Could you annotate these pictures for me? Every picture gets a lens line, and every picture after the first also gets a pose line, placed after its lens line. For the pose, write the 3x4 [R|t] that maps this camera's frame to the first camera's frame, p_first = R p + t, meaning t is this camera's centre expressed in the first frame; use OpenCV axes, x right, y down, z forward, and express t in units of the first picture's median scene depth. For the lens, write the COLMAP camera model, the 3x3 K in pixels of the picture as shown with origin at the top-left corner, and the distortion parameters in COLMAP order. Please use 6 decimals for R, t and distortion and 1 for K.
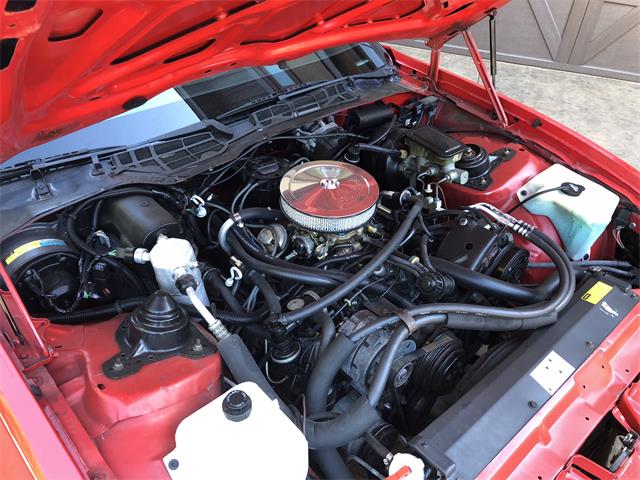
lens RADIAL K [[518.2, 0, 320.0], [0, 518.2, 240.0], [0, 0, 1]] dist [0.002620, 0.001710]
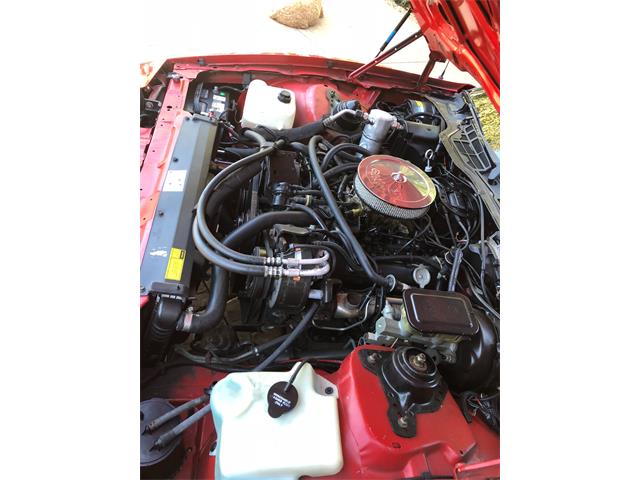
lens RADIAL K [[518.2, 0, 320.0], [0, 518.2, 240.0], [0, 0, 1]] dist [0.002620, 0.001710]
pose [[-0.579264, 0.323337, -0.748269, 1.122842], [-0.713702, 0.242302, 0.657206, -0.769642], [0.393806, 0.914737, 0.090409, 0.999078]]
